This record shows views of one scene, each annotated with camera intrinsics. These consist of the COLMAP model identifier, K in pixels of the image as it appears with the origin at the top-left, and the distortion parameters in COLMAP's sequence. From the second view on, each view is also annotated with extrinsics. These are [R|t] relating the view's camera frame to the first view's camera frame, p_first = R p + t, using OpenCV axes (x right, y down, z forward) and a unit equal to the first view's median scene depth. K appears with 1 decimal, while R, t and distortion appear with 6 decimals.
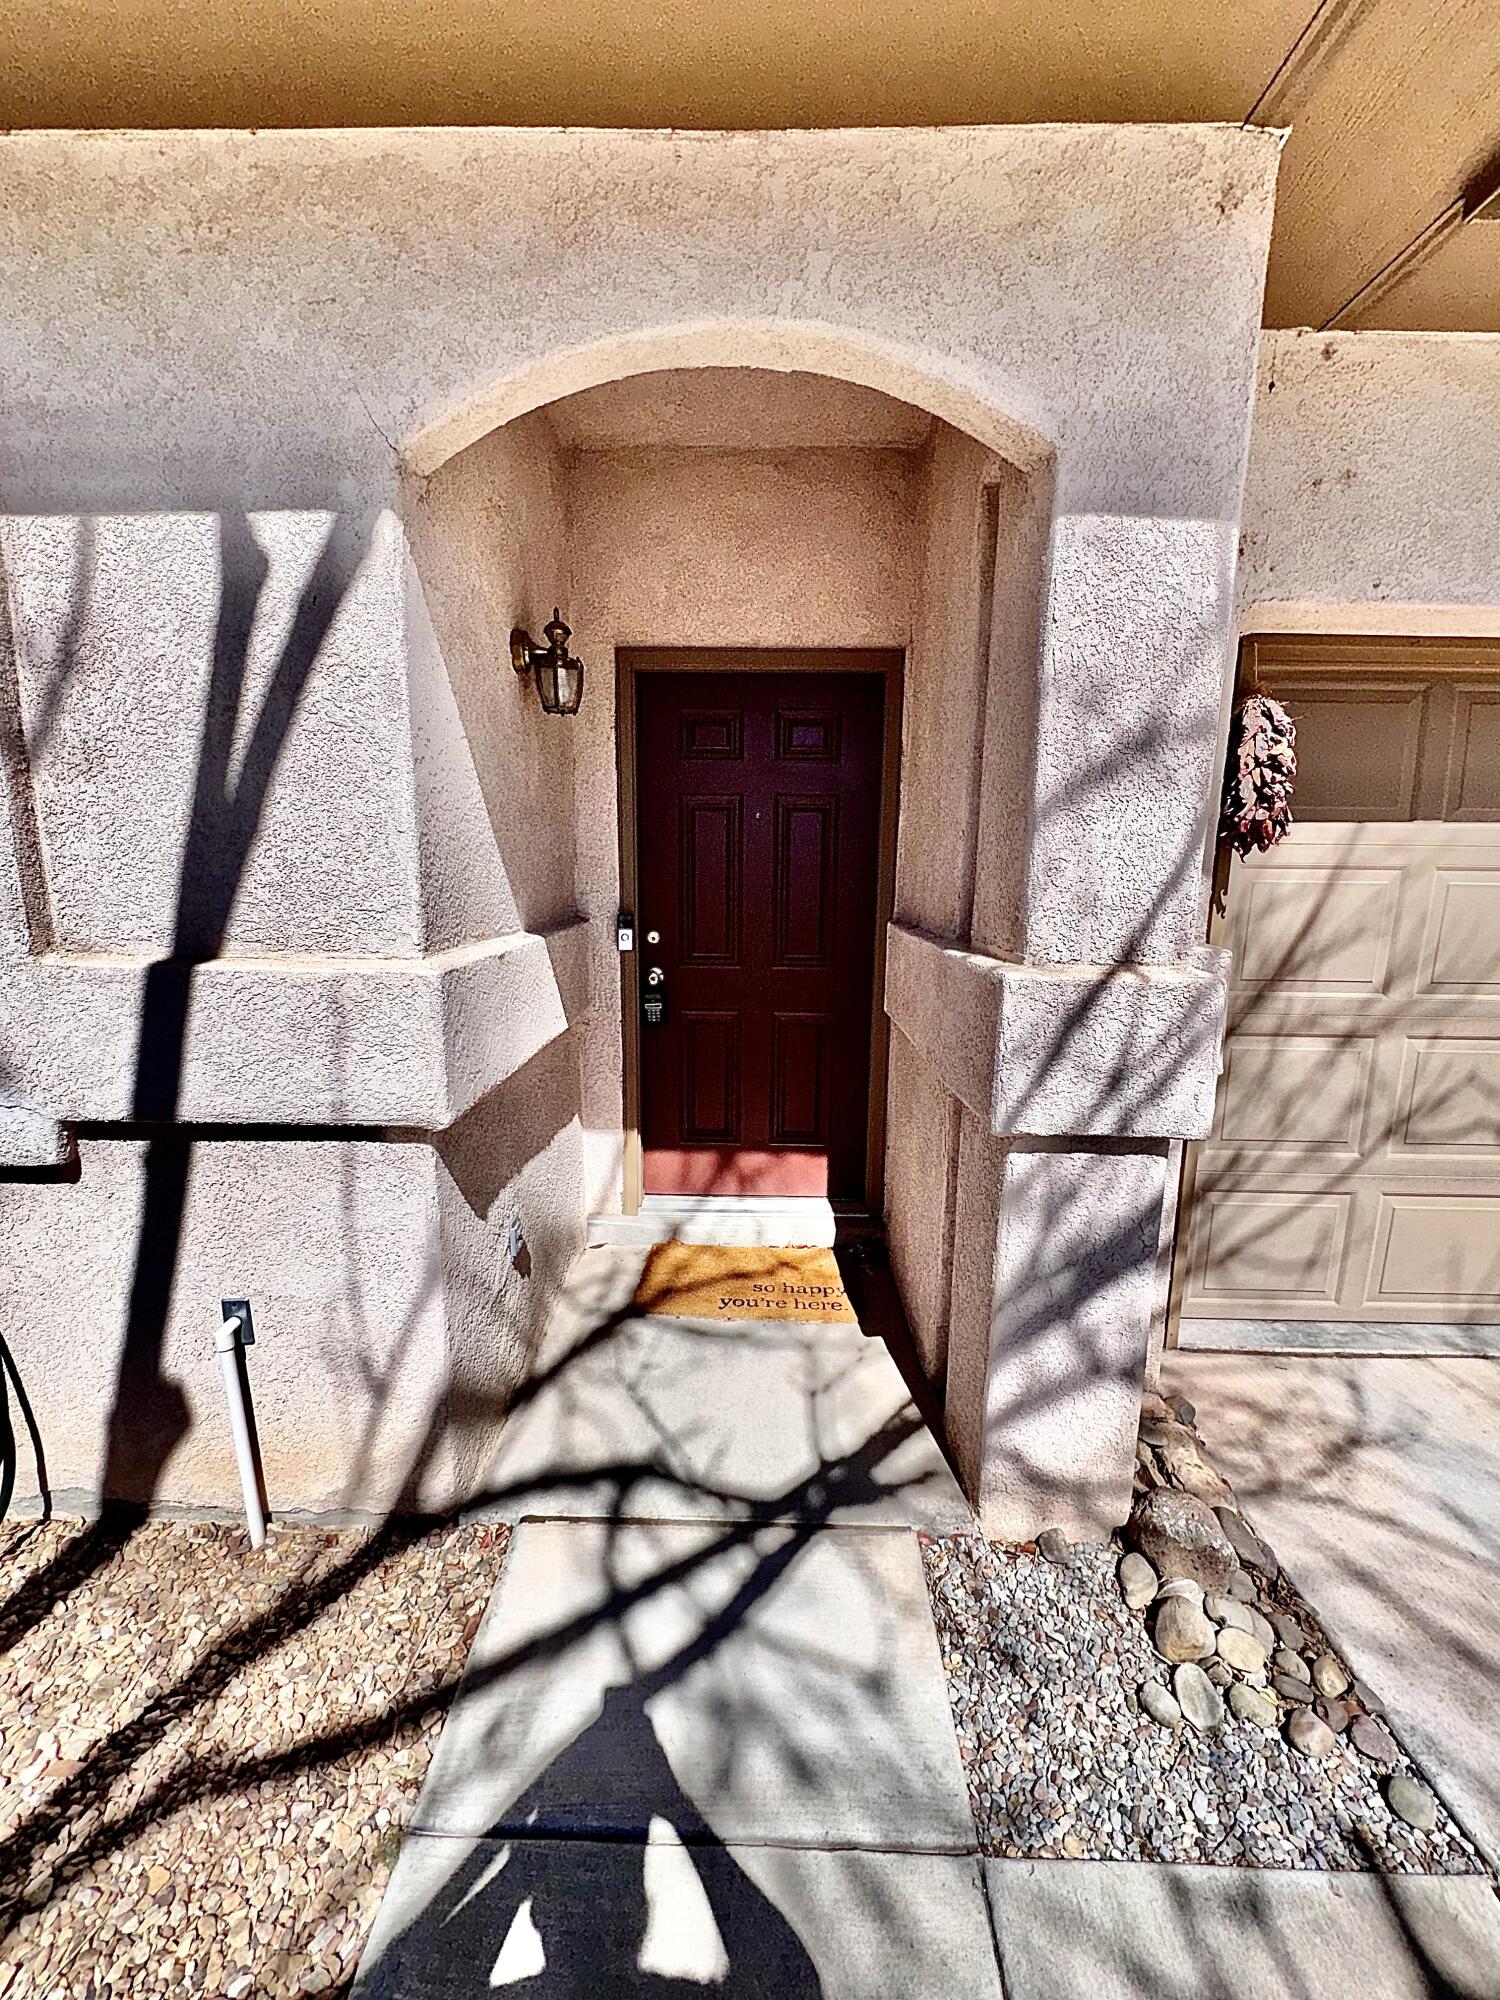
lens RADIAL K [[801.4, 0, 753.7], [0, 801.4, 997.5], [0, 0, 1]] dist [-0.003581, -0.000395]
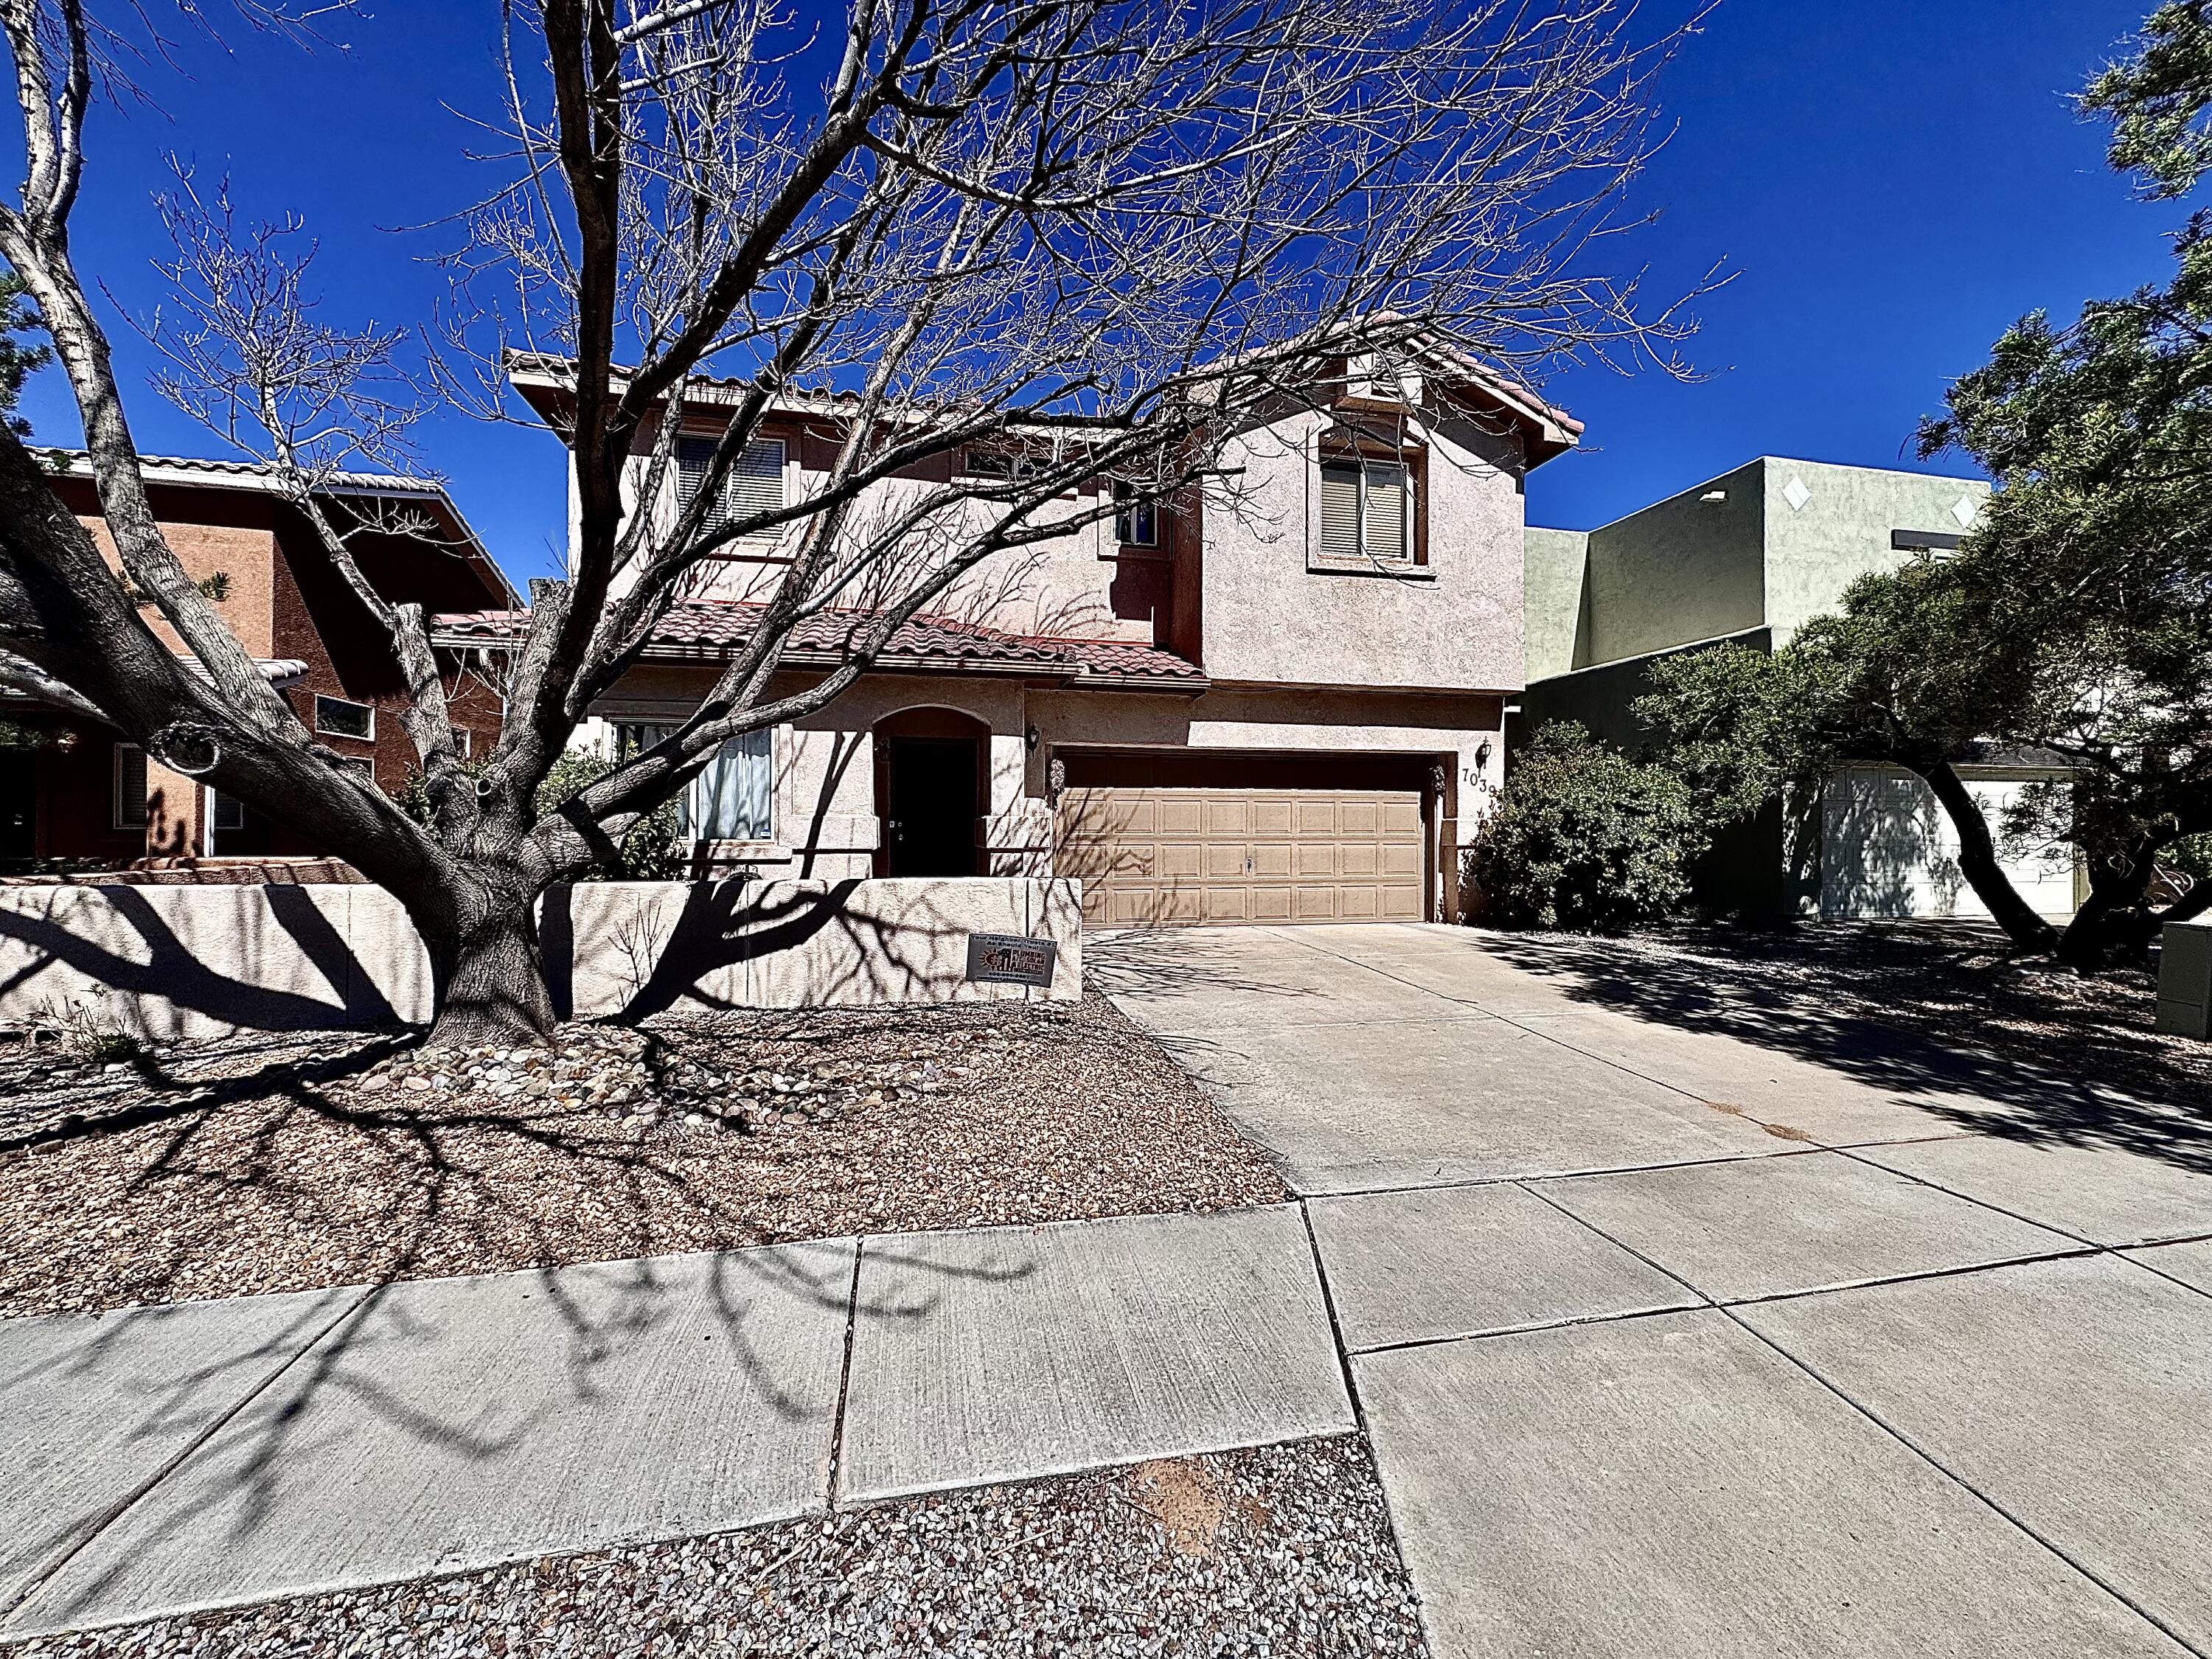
lens RADIAL K [[886.3, 0, 1101.5], [0, 886.3, 823.8], [0, 0, 1]] dist [-0.003581, -0.000395]
pose [[0.971138, -0.023586, 0.237351, -0.312016], [0.067211, 0.981835, -0.177434, 1.038751], [-0.228855, 0.188265, 0.955082, -4.374453]]
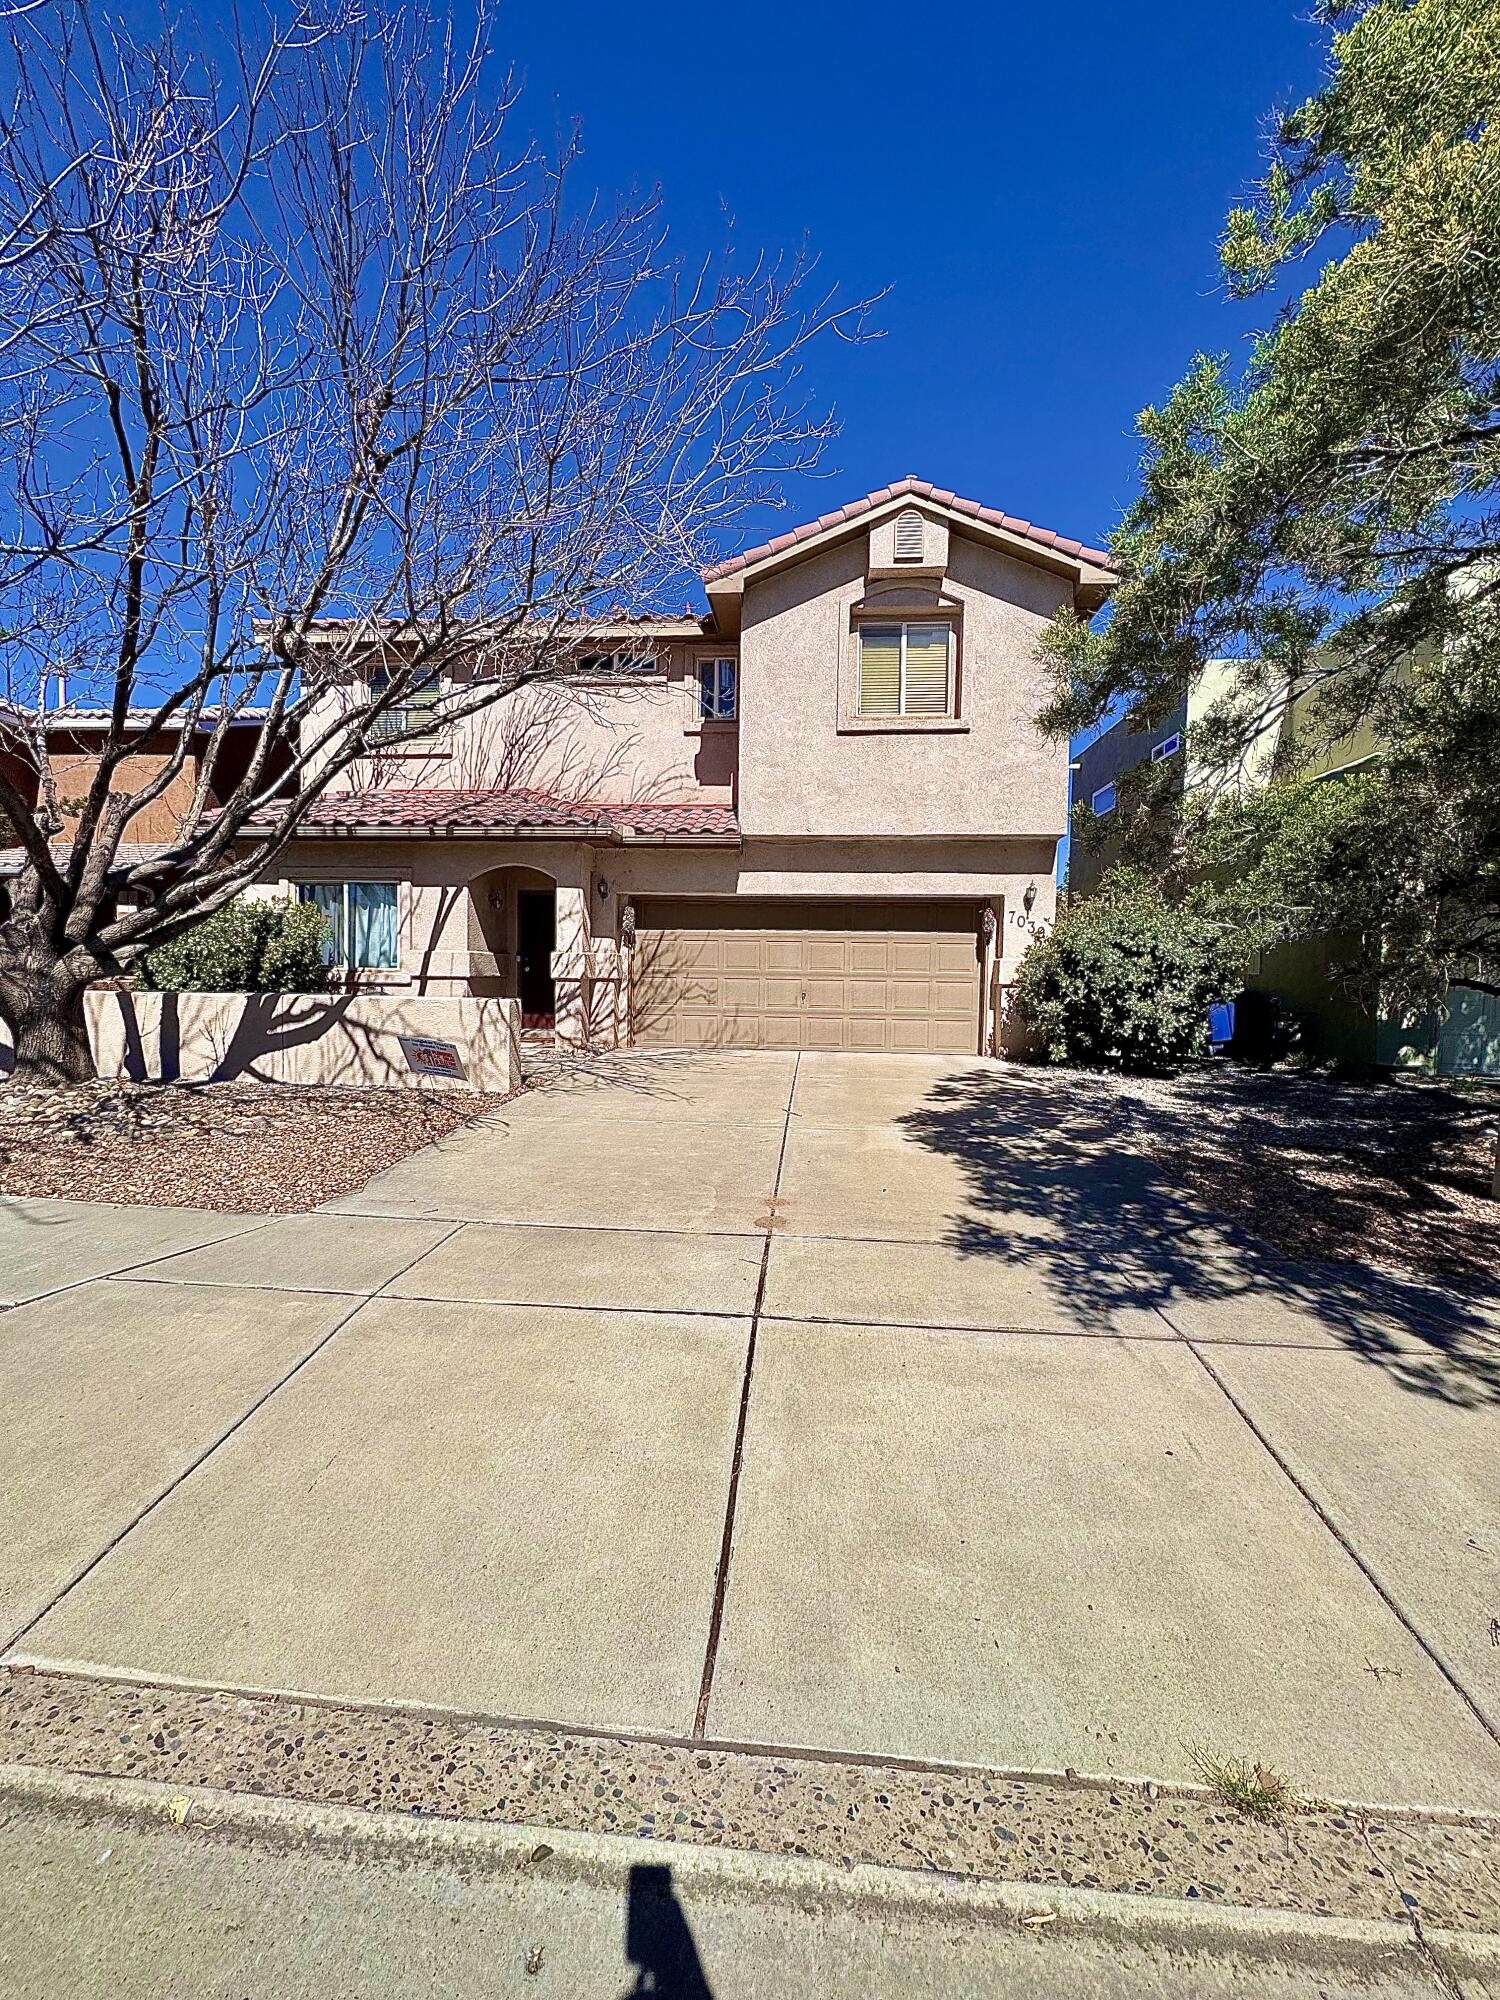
lens RADIAL K [[801.4, 0, 749.3], [0, 801.4, 1002.8], [0, 0, 1]] dist [-0.003581, -0.000395]
pose [[0.997645, -0.008890, -0.068003, 2.210461], [-0.000874, 0.989833, -0.142235, 1.239904], [0.068576, 0.141959, 0.987494, -4.967382]]
